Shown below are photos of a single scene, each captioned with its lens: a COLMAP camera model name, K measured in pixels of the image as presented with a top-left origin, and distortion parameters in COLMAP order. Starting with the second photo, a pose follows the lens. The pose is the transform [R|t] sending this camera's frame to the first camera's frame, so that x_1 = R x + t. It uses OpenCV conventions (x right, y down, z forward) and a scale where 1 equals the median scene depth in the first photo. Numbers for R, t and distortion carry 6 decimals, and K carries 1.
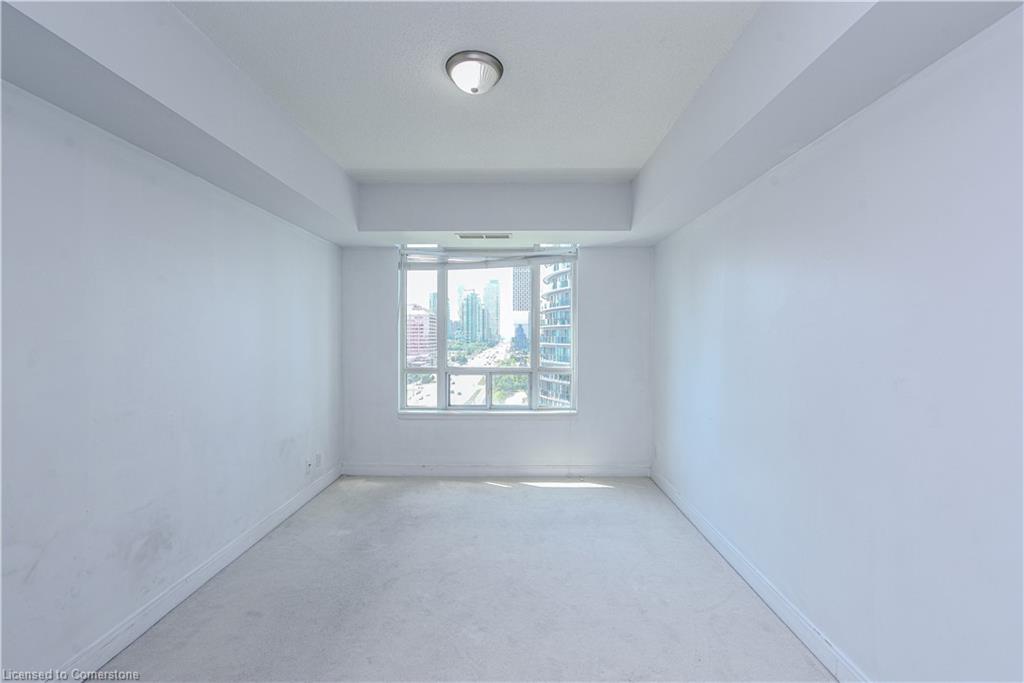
lens RADIAL K [[415.4, 0, 507.1], [0, 415.4, 341.1], [0, 0, 1]] dist [-0.016253, -0.002093]
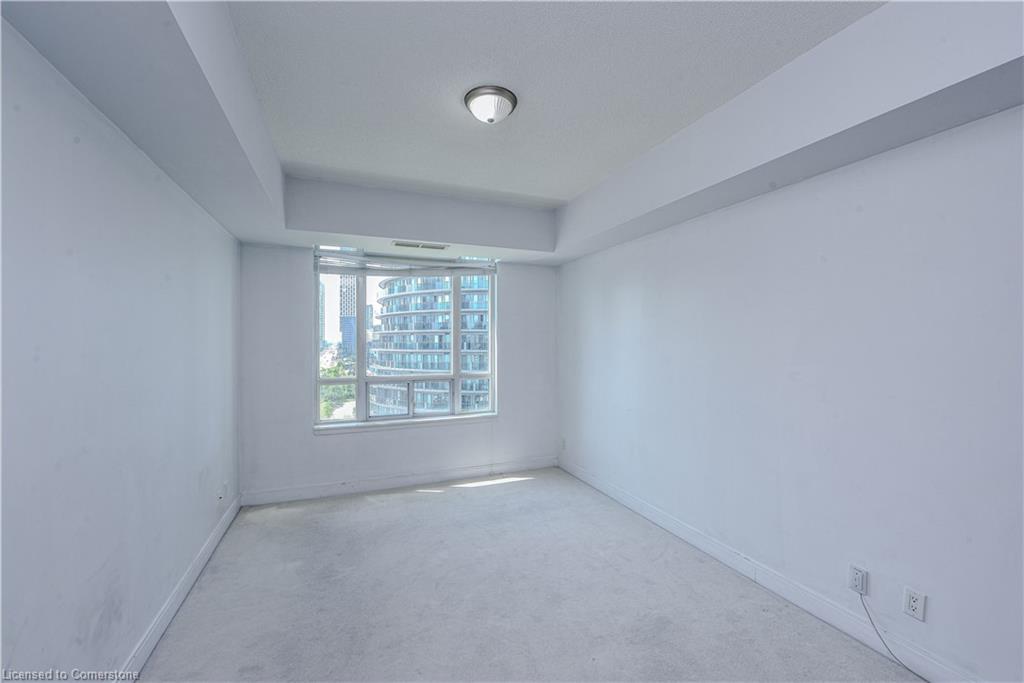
lens RADIAL K [[415.4, 0, 503.0], [0, 415.4, 340.0], [0, 0, 1]] dist [-0.016253, -0.002093]
pose [[0.922080, -0.003037, 0.386987, -0.235911], [0.009230, 0.999857, -0.014145, -0.005934], [-0.386888, 0.016615, 0.921977, -0.005804]]
